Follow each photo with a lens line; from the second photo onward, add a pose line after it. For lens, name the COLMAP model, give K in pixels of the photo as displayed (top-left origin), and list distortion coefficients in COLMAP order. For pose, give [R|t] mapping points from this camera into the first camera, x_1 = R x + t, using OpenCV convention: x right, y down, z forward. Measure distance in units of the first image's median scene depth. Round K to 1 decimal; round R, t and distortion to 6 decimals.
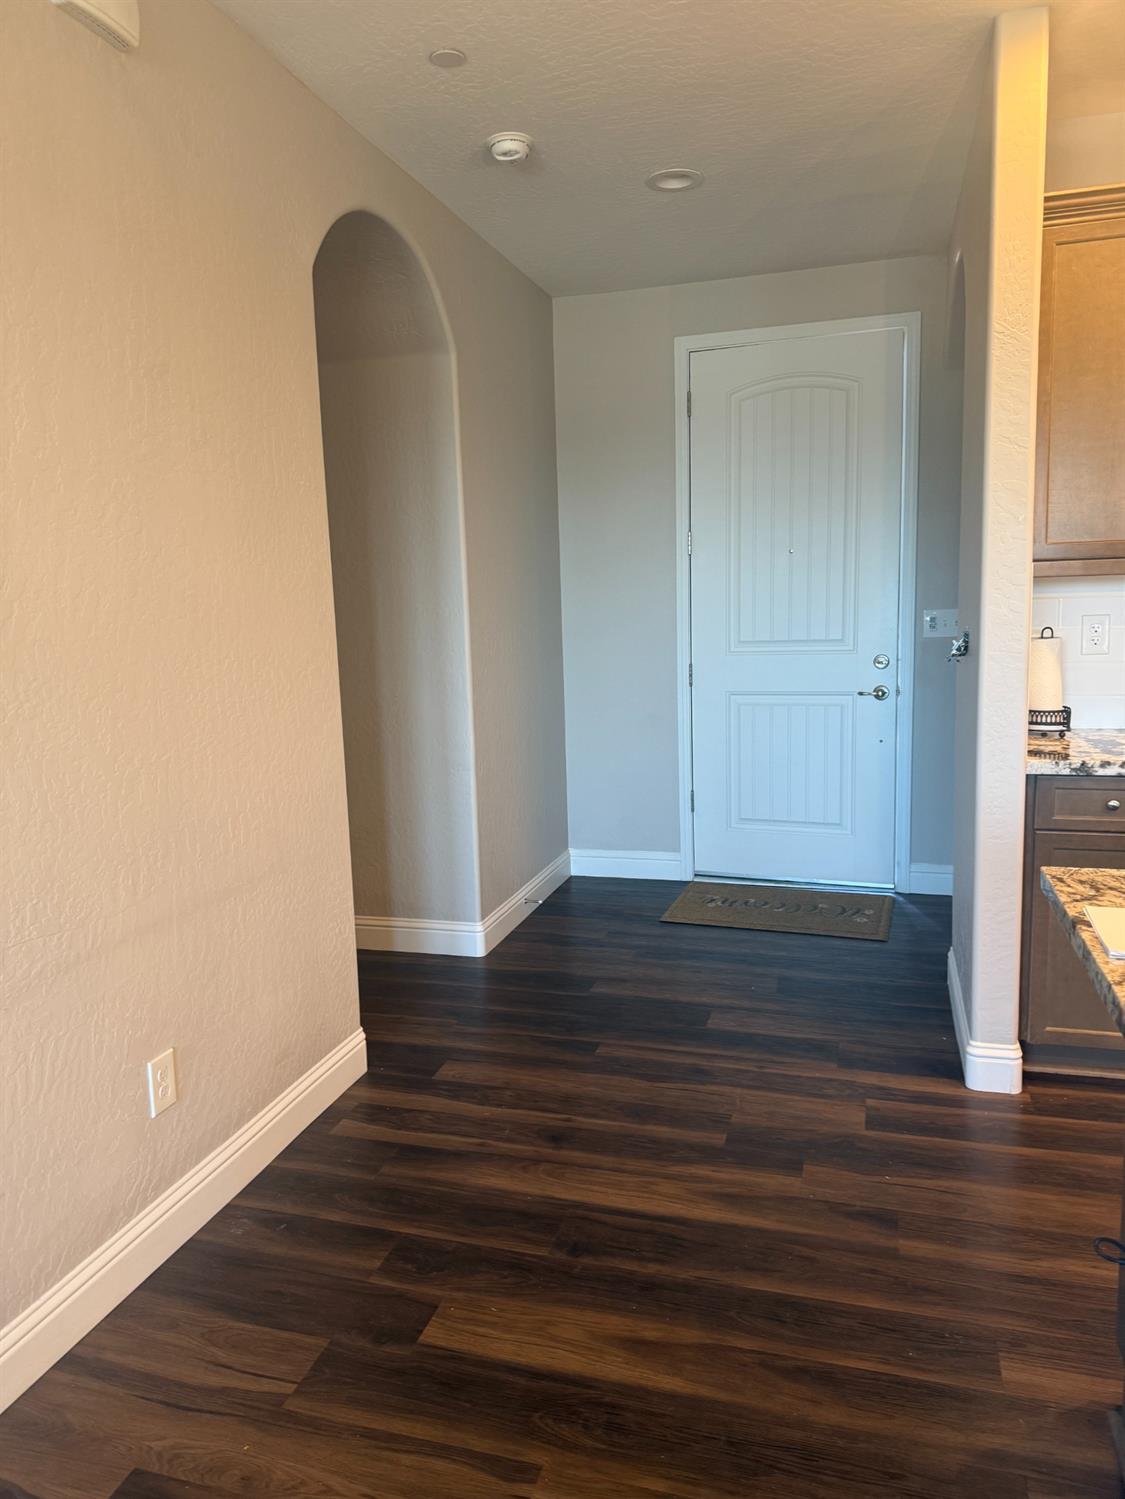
lens RADIAL K [[1055.7, 0, 562.5], [0, 1055.7, 749.5], [0, 0, 1]] dist [0.002017, -0.038128]
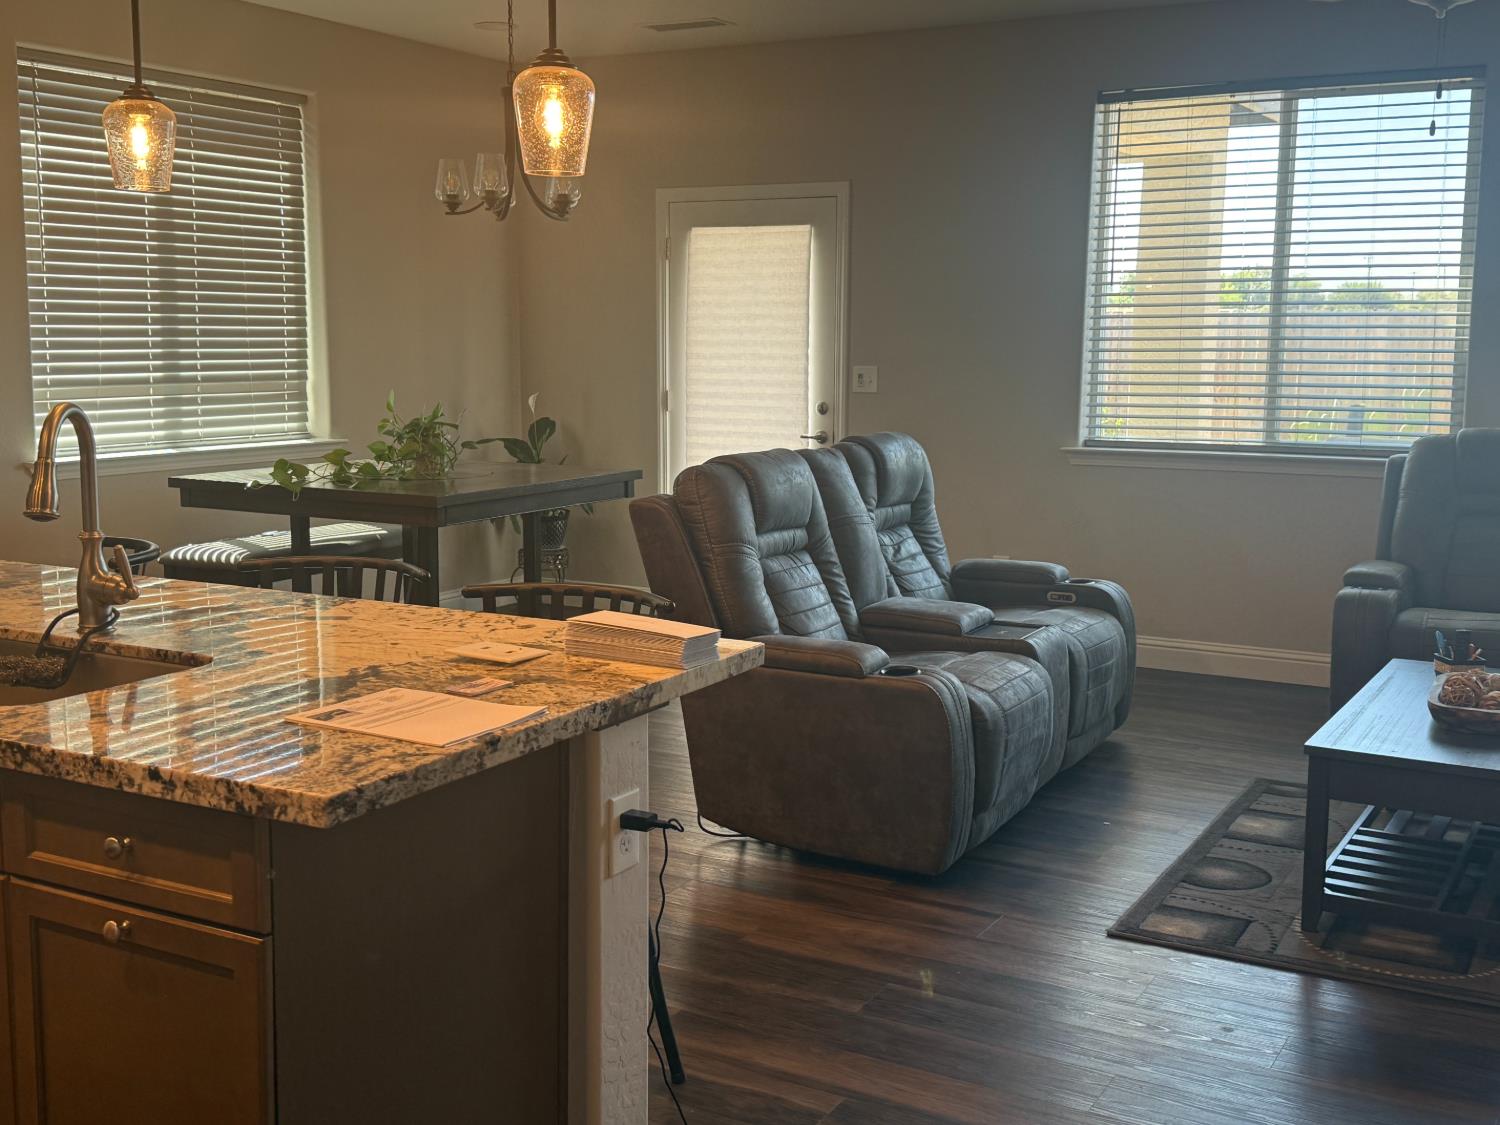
lens RADIAL K [[1660.3, 0, 750.0], [0, 1660.3, 562.5], [0, 0, 1]] dist [0.207616, -0.467353]
pose [[-0.976324, 0.000716, 0.216313, -0.044479], [0.061740, 0.959321, 0.275485, -0.345468], [-0.207316, 0.282318, -0.936652, 2.124008]]
